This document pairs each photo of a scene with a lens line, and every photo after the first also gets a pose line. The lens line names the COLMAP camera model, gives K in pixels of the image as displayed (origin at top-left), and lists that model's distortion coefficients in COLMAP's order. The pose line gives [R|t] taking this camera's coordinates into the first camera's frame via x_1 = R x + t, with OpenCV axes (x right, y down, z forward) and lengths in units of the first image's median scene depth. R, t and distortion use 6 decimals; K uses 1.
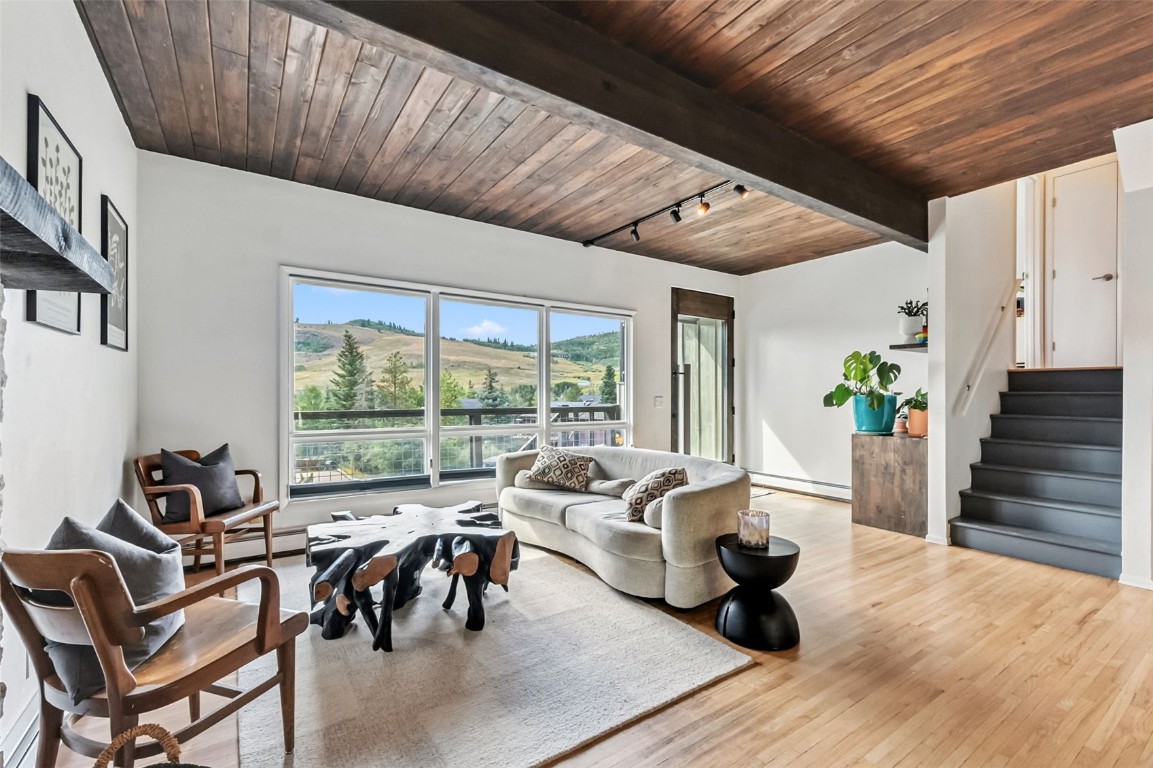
lens RADIAL K [[491.8, 0, 576.6], [0, 491.8, 391.1], [0, 0, 1]] dist [0.001928, 0.000290]
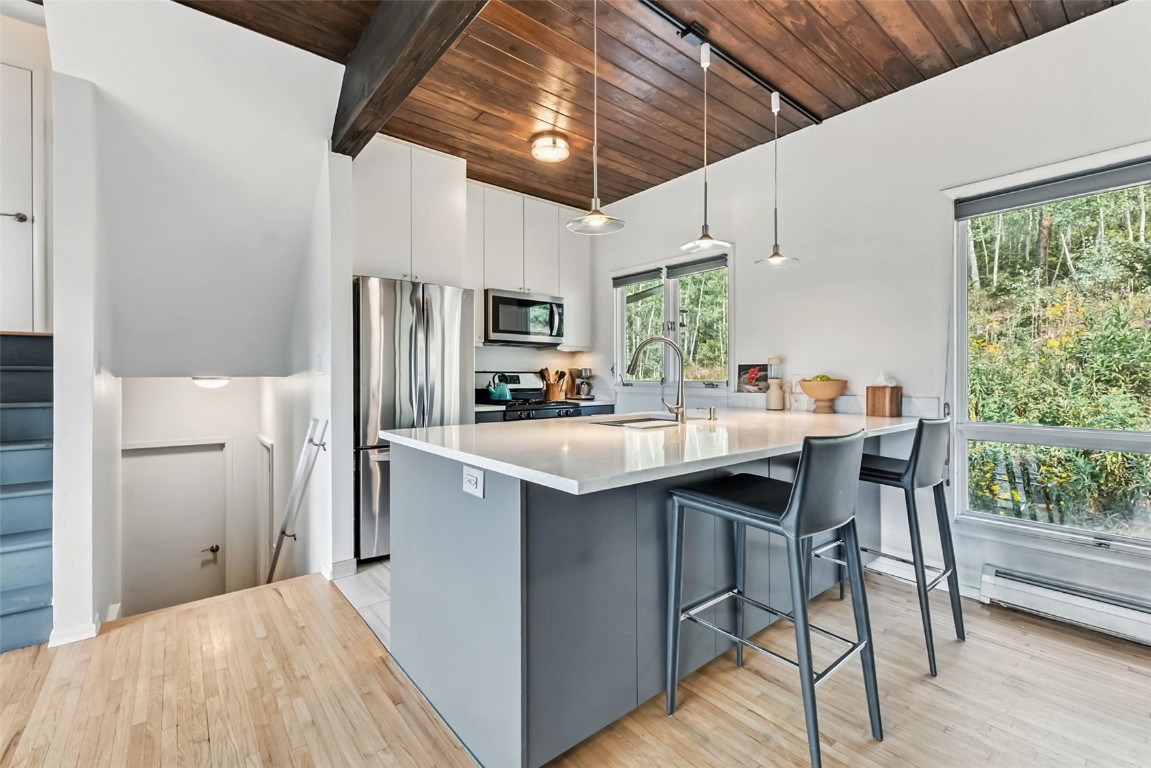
lens RADIAL K [[499.0, 0, 580.5], [0, 499.0, 377.9], [0, 0, 1]] dist [0.008768, 0.000383]
pose [[-0.096951, -0.007731, 0.995259, 0.328980], [-0.002044, 0.999969, 0.007568, 0.014745], [-0.995287, -0.001300, -0.096964, 0.328598]]
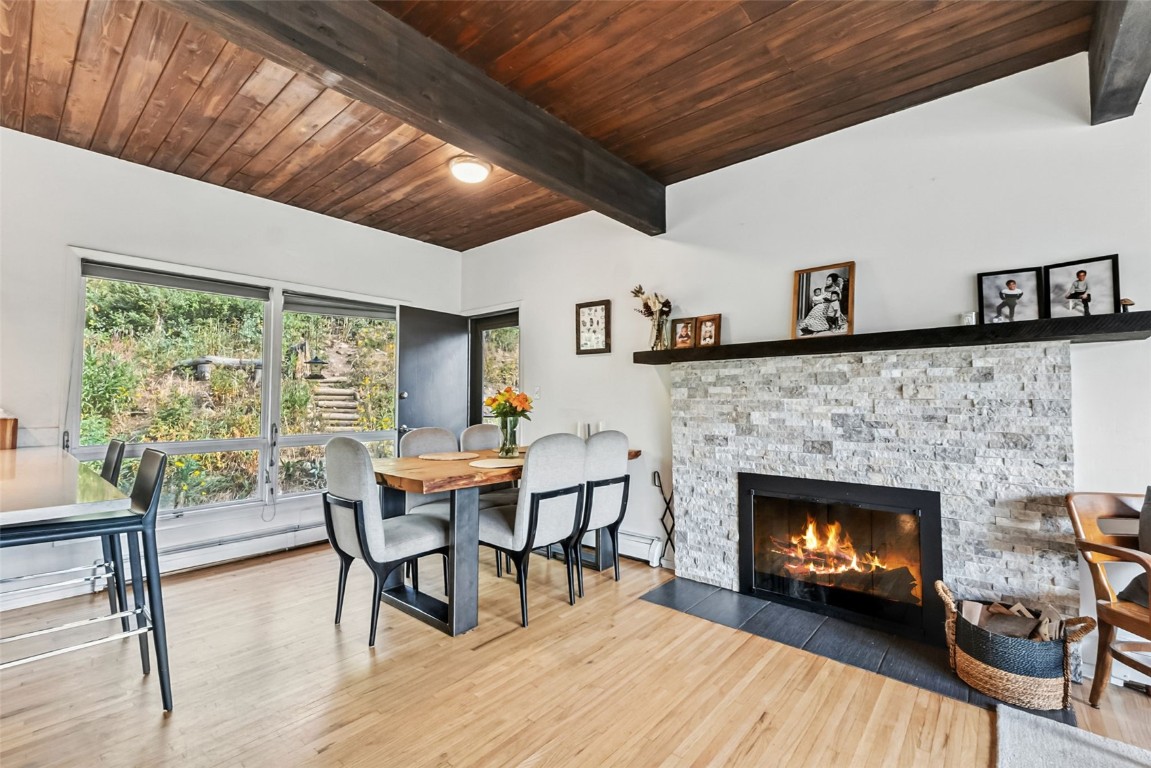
lens RADIAL K [[492.2, 0, 578.5], [0, 492.2, 379.1], [0, 0, 1]] dist [0.005841, 0.000016]
pose [[-0.965532, -0.015501, -0.259824, 0.411892], [-0.003425, 0.998895, -0.046863, 0.002839], [0.260264, -0.044358, -0.964518, 0.816640]]
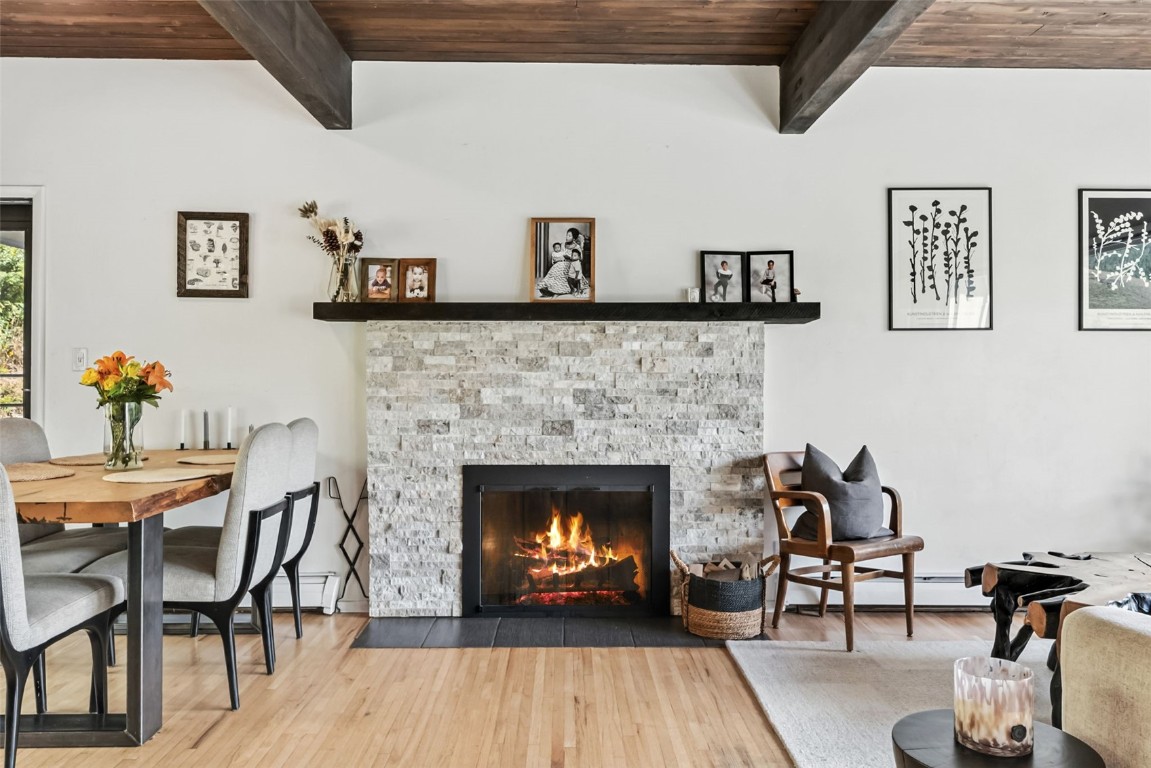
lens RADIAL K [[889.8, 0, 580.8], [0, 889.8, 362.4], [0, 0, 1]] dist [0.001038, -0.002053]
pose [[-0.547225, -0.013159, -0.836882, 0.902649], [-0.001554, 0.999891, -0.014705, 0.000220], [0.836984, -0.006746, -0.547186, 0.859656]]
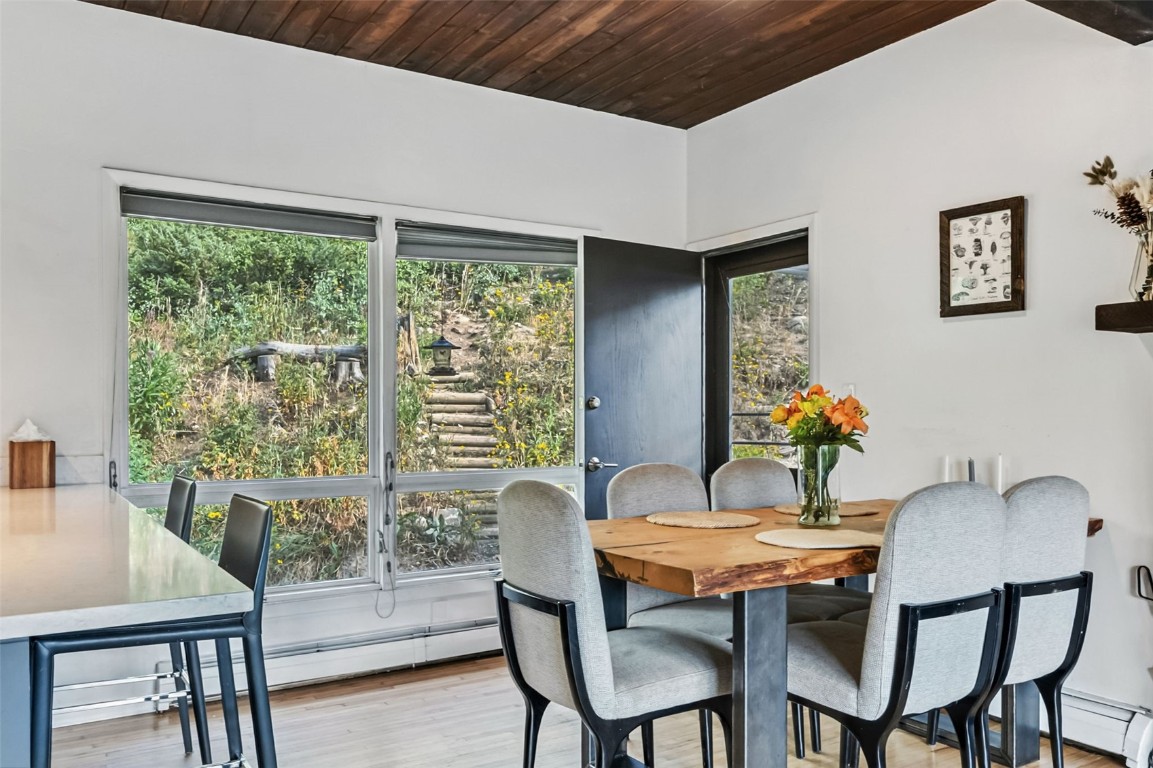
lens RADIAL K [[892.9, 0, 582.3], [0, 892.9, 419.4], [0, 0, 1]] dist [-0.002213, 0.001859]
pose [[-0.999542, -0.002622, 0.030143, 0.503097], [-0.002453, 0.999981, 0.005646, 0.002669], [-0.030157, 0.005569, -0.999530, 0.717501]]
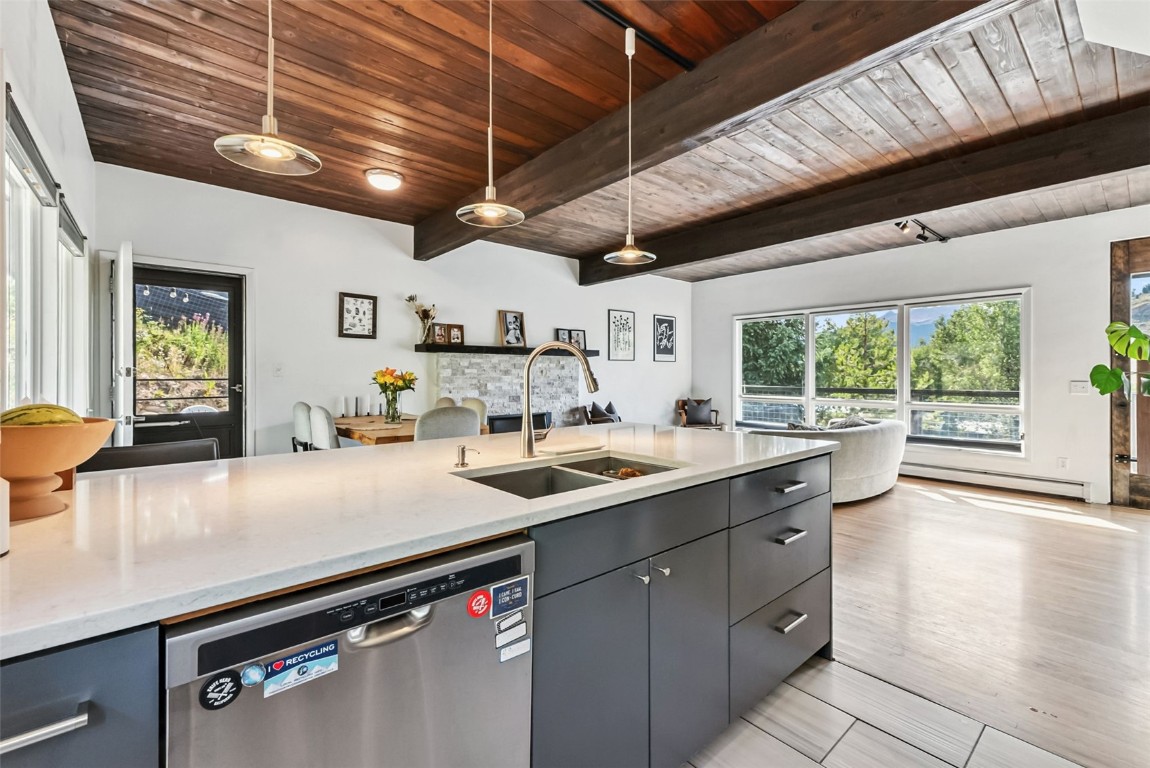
lens RADIAL K [[492.5, 0, 578.2], [0, 492.5, 375.3], [0, 0, 1]] dist [0.005958, -0.000248]
pose [[0.115951, -0.000534, -0.993255, 1.621254], [0.003953, 0.999992, -0.000076, -0.005827], [0.993247, -0.003918, 0.115952, 0.101880]]
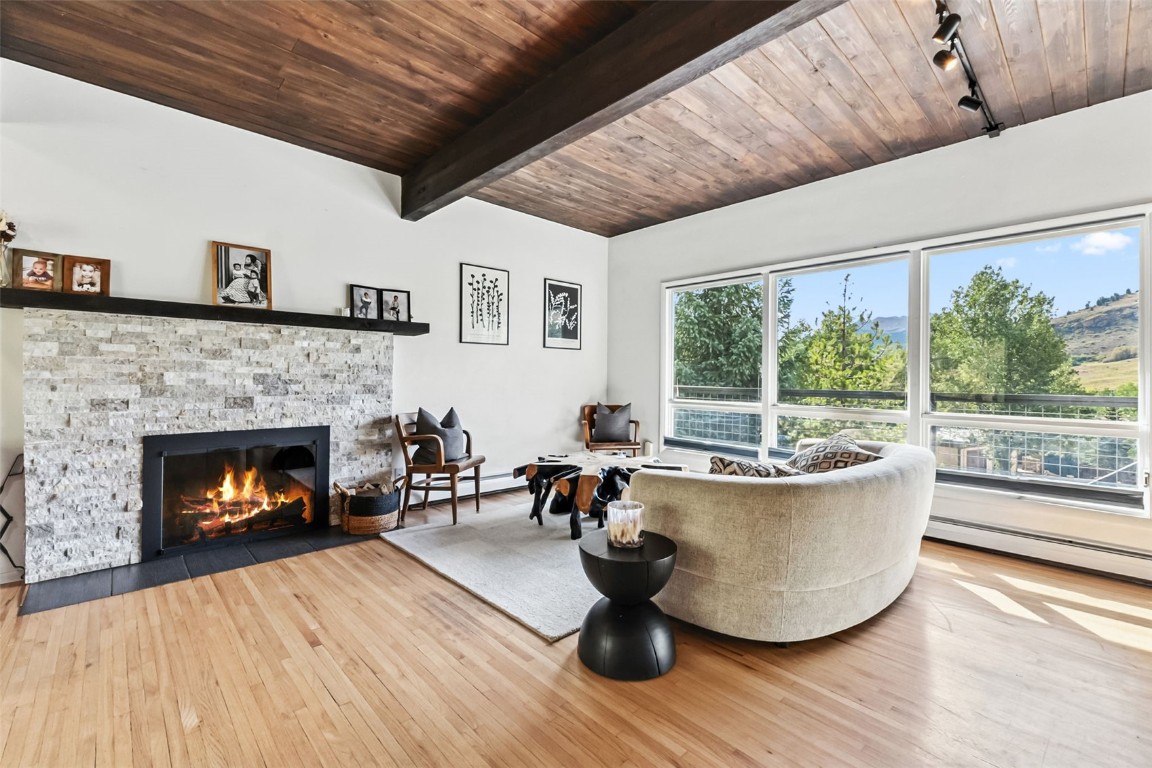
lens RADIAL K [[493.3, 0, 579.2], [0, 493.3, 375.2], [0, 0, 1]] dist [0.005958, -0.000248]
pose [[0.160439, -0.005904, -0.987028, 0.886767], [-0.005570, 0.999961, -0.006887, 0.028052], [0.987030, 0.006603, 0.160400, 0.604187]]
